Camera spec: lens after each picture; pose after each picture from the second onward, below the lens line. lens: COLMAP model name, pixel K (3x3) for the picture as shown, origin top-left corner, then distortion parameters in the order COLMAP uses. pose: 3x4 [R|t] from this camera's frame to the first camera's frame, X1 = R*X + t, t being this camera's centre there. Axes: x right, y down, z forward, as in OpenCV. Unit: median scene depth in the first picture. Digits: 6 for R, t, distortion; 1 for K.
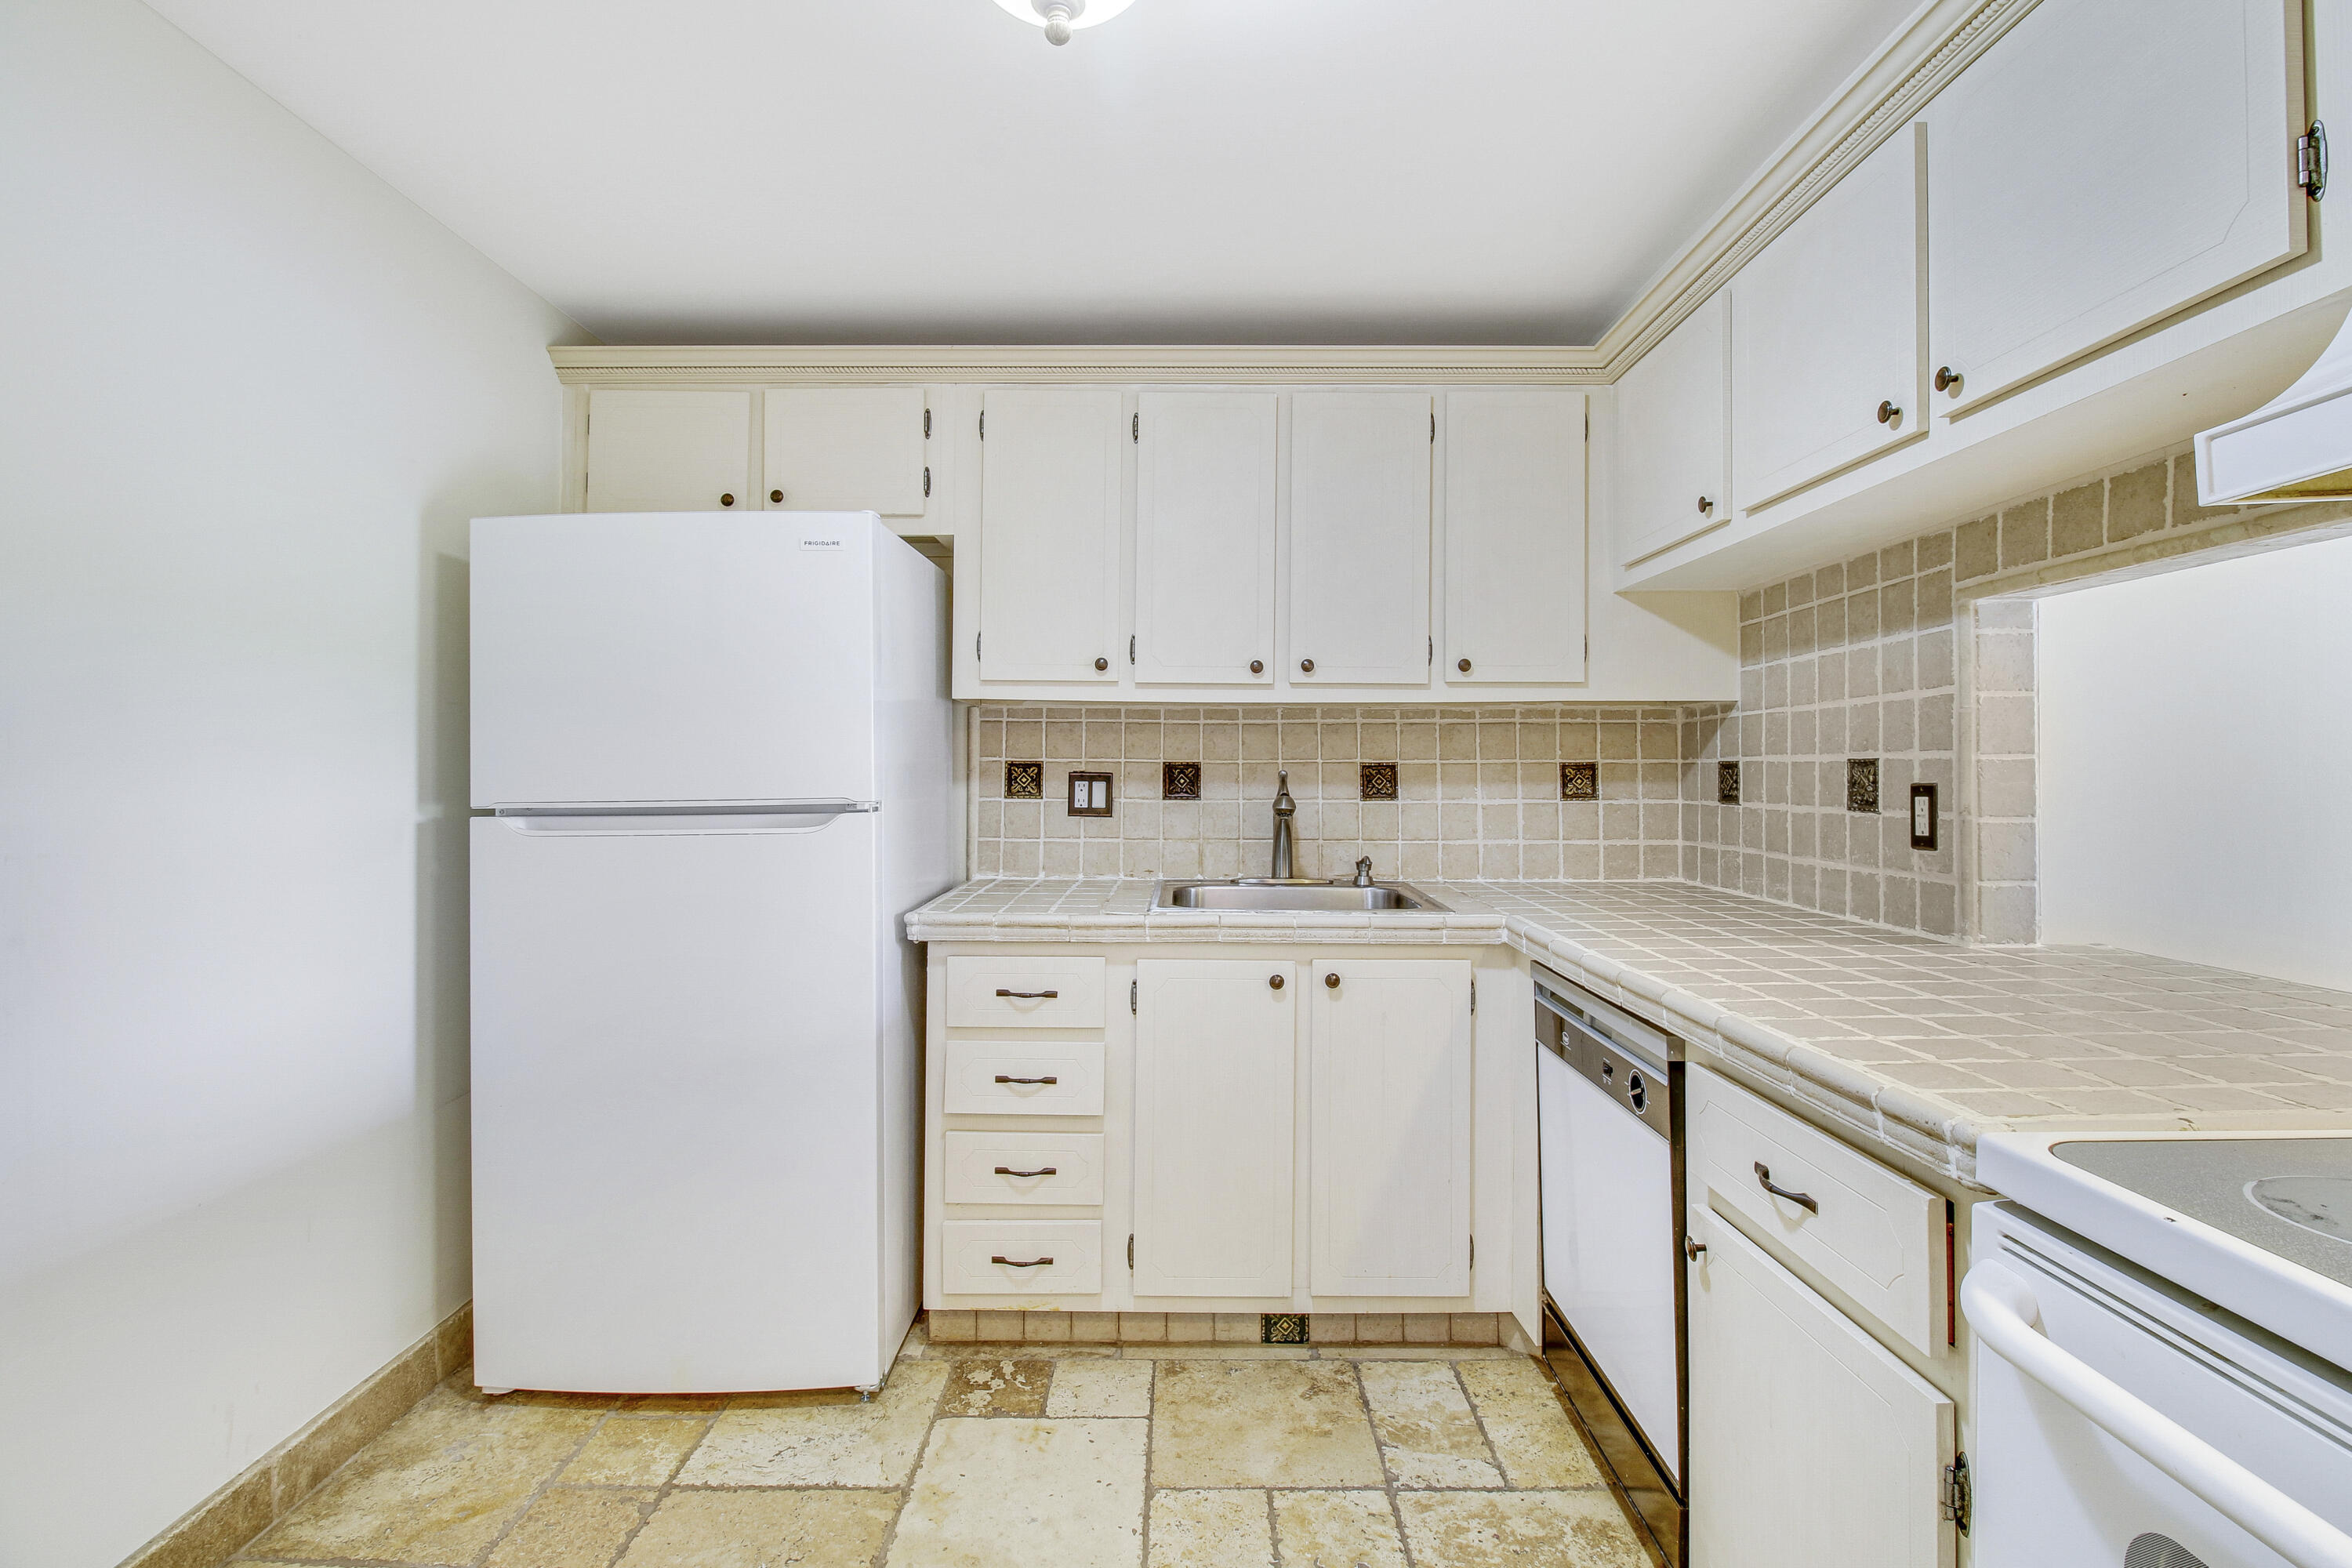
lens RADIAL K [[1093.9, 0, 1175.1], [0, 1093.9, 762.4], [0, 0, 1]] dist [0.001778, -0.017915]
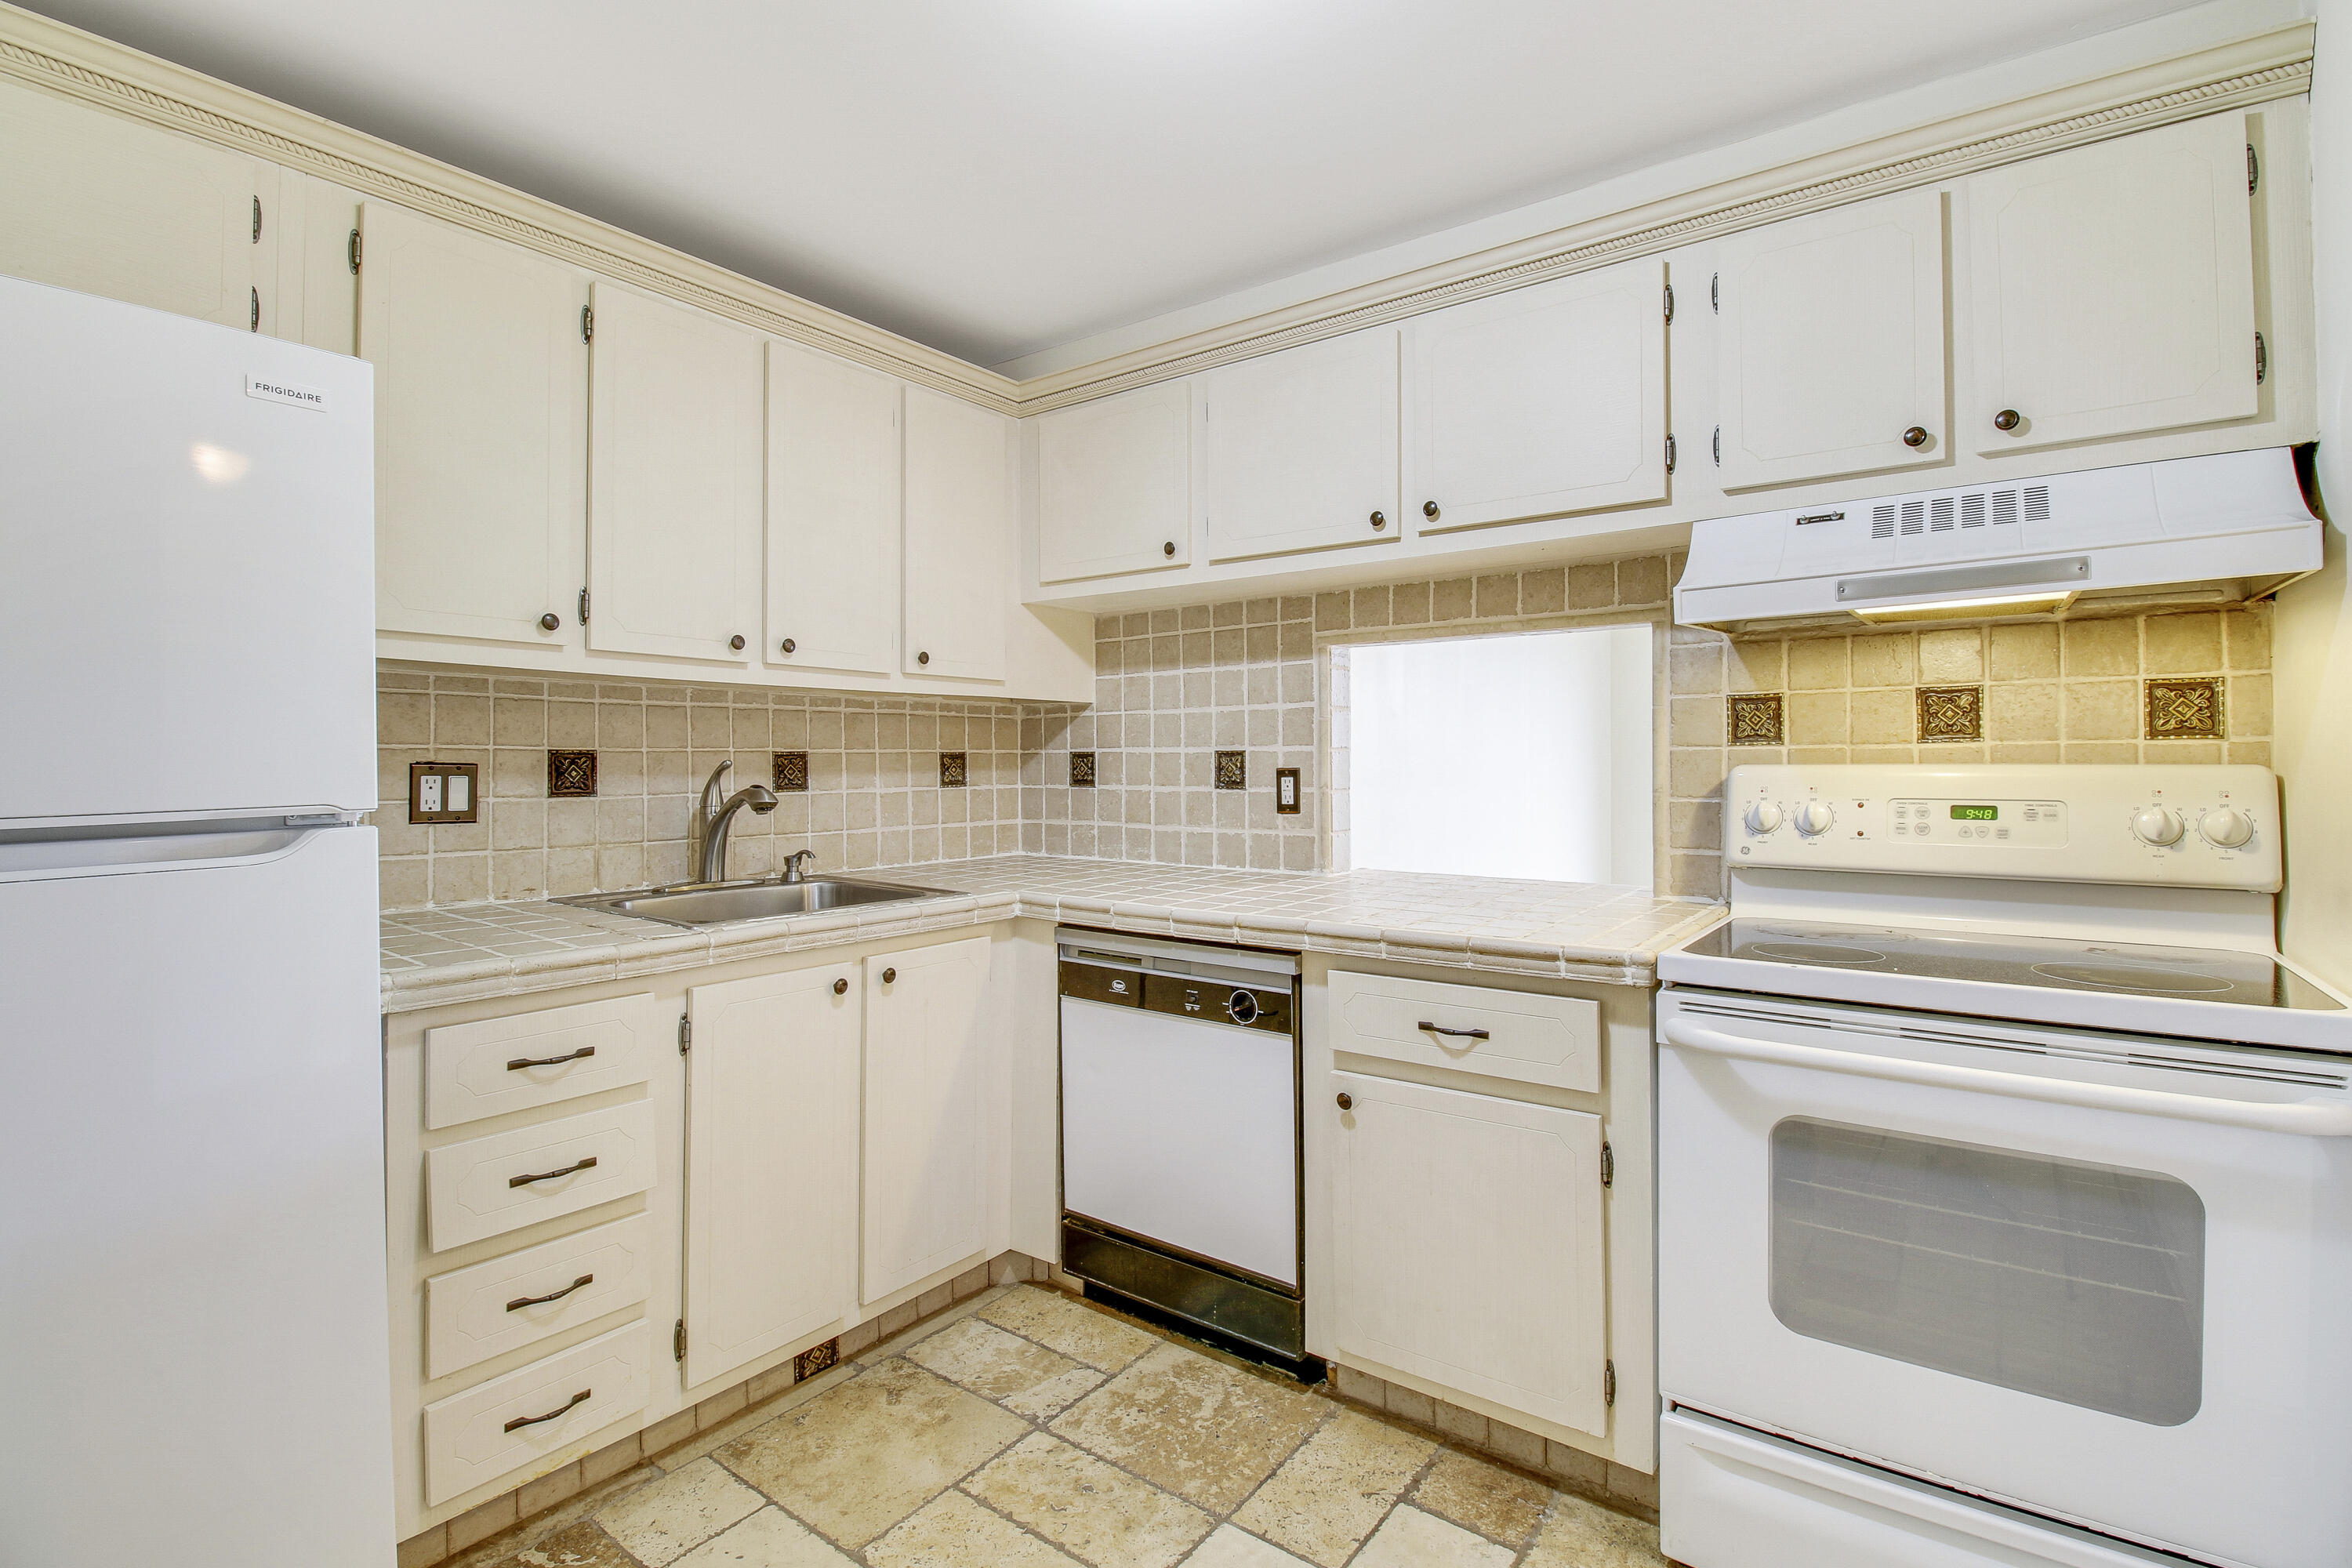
lens RADIAL K [[1094.1, 0, 1183.6], [0, 1094.1, 776.8], [0, 0, 1]] dist [-0.000039, -0.018029]
pose [[0.593941, -0.014056, 0.804386, -0.477973], [-0.004319, 0.999777, 0.020659, 0.001234], [-0.804497, -0.015744, 0.593748, 0.211143]]
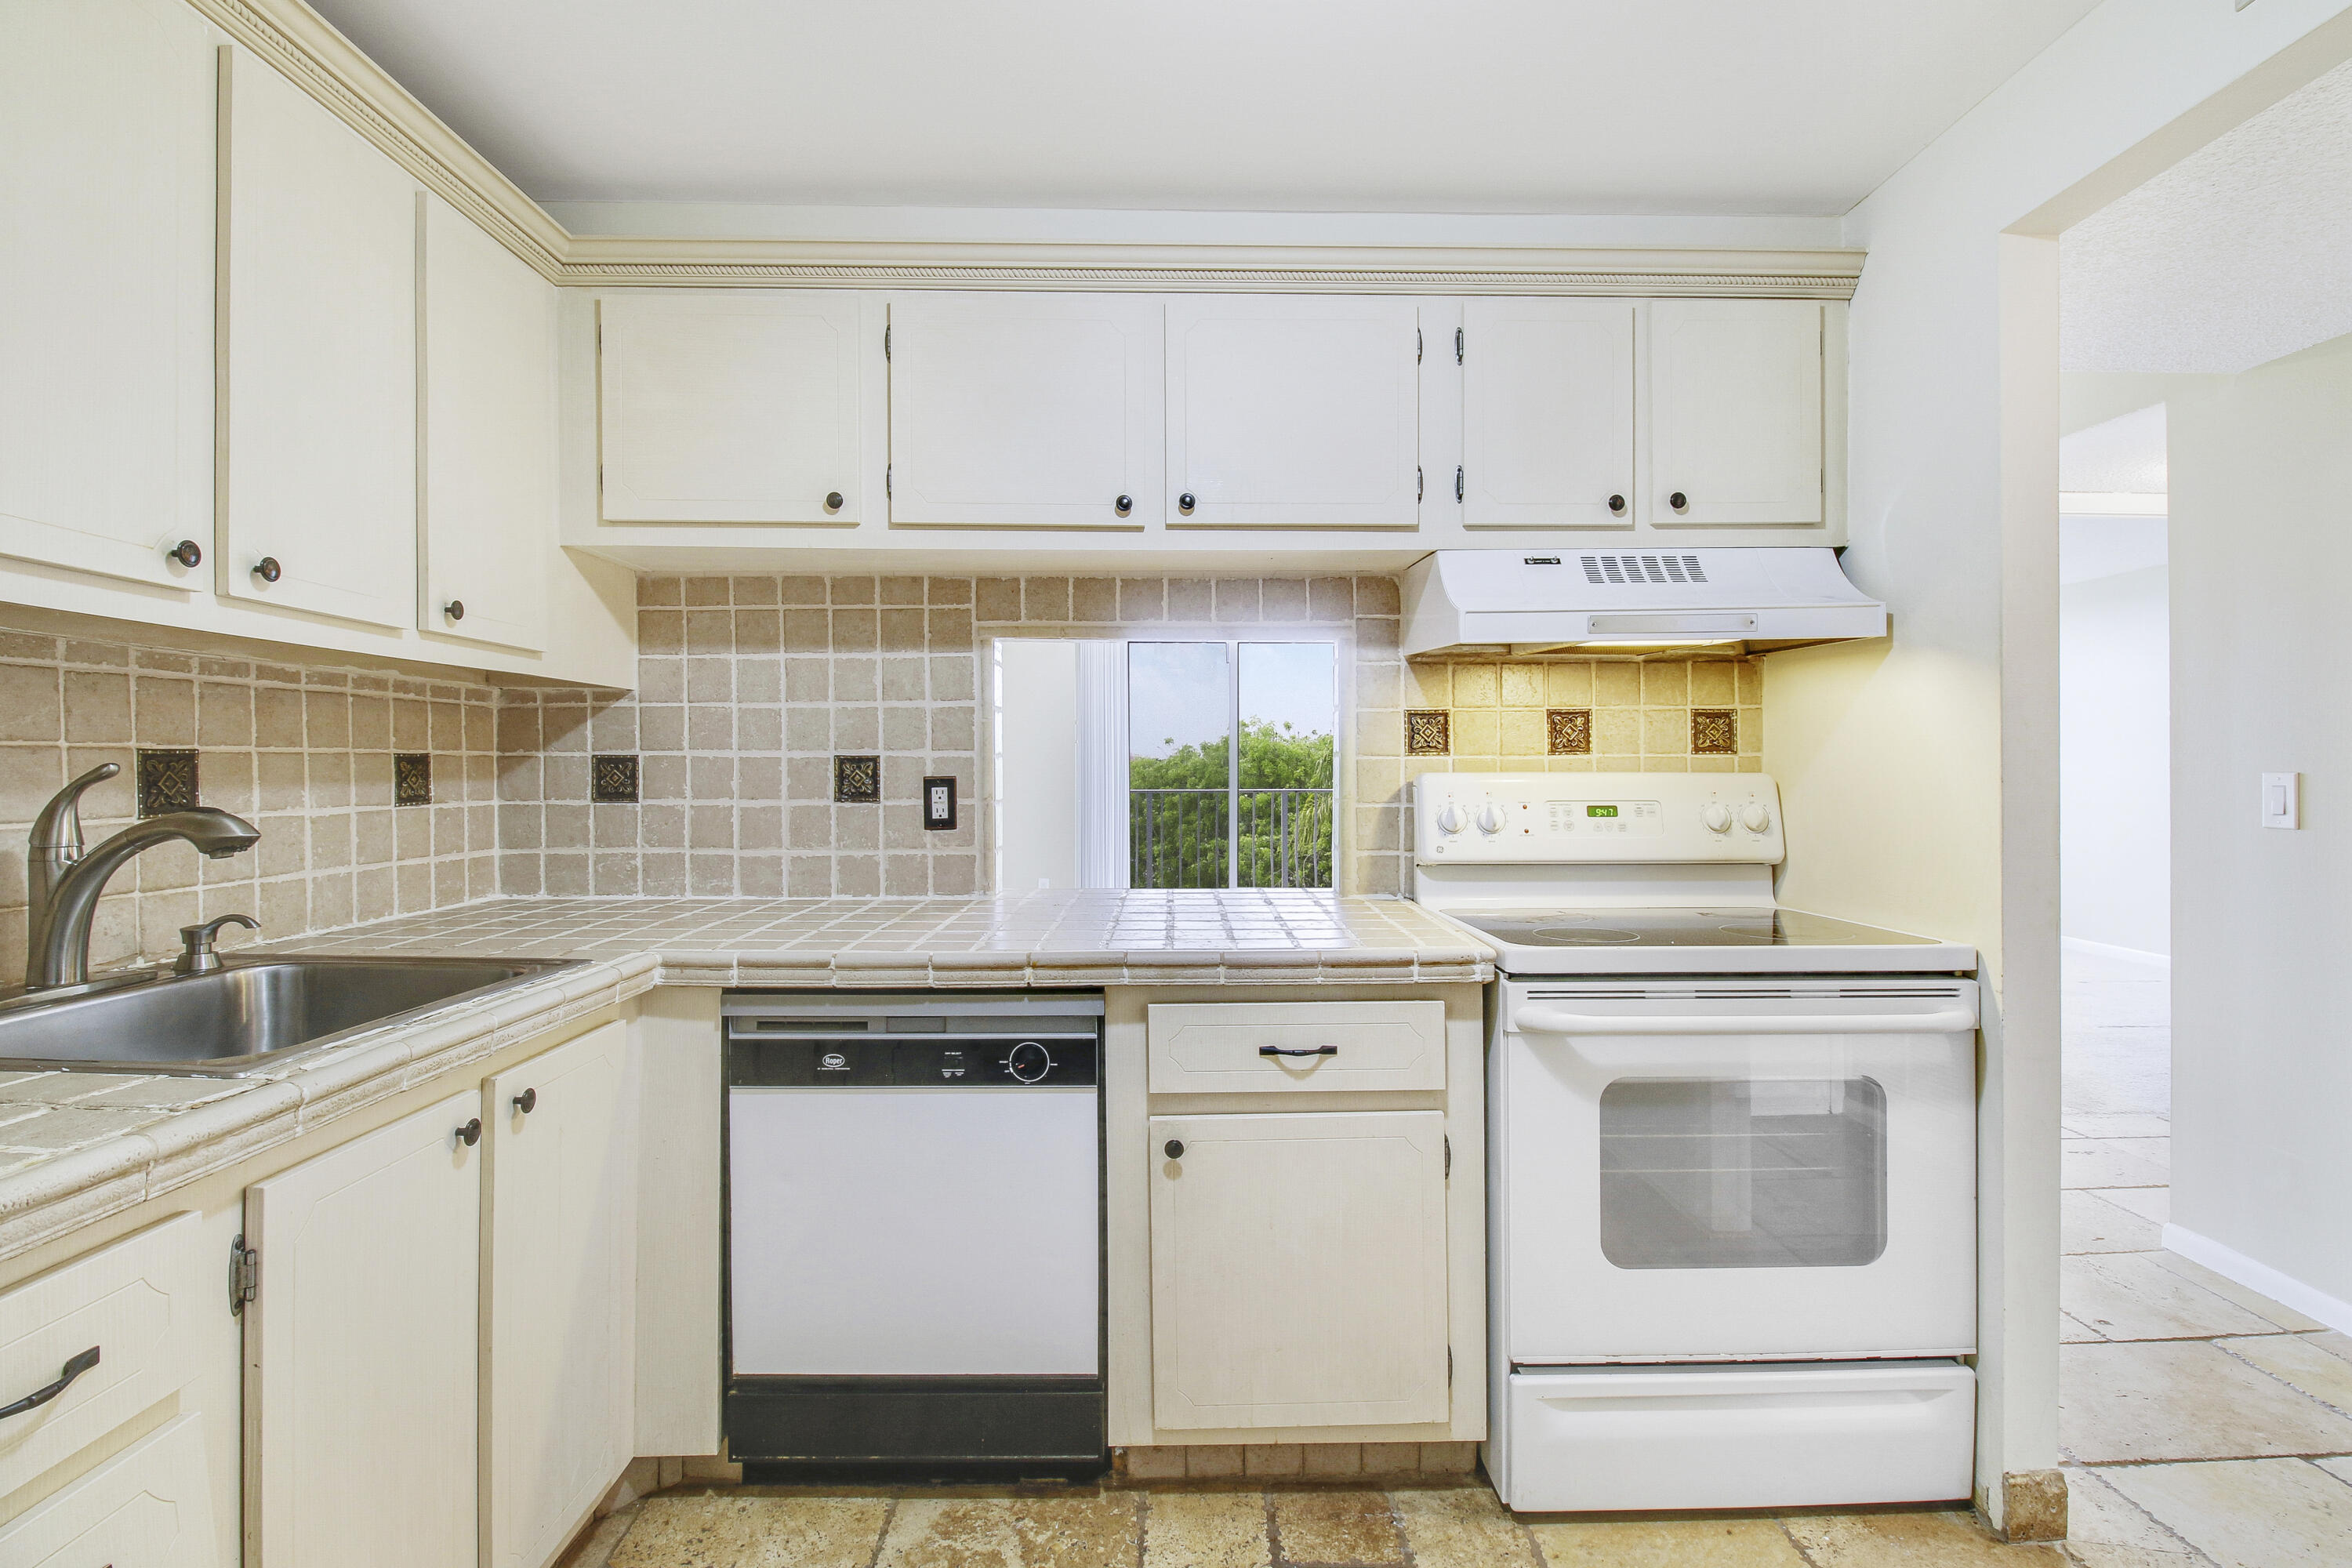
lens RADIAL K [[1094.1, 0, 1183.6], [0, 1094.1, 776.8], [0, 0, 1]] dist [-0.000039, -0.018029]
pose [[-0.021773, -0.007667, 0.999734, -0.480472], [-0.009847, 0.999924, 0.007454, 0.006420], [-0.999714, -0.009682, -0.021847, 0.635276]]
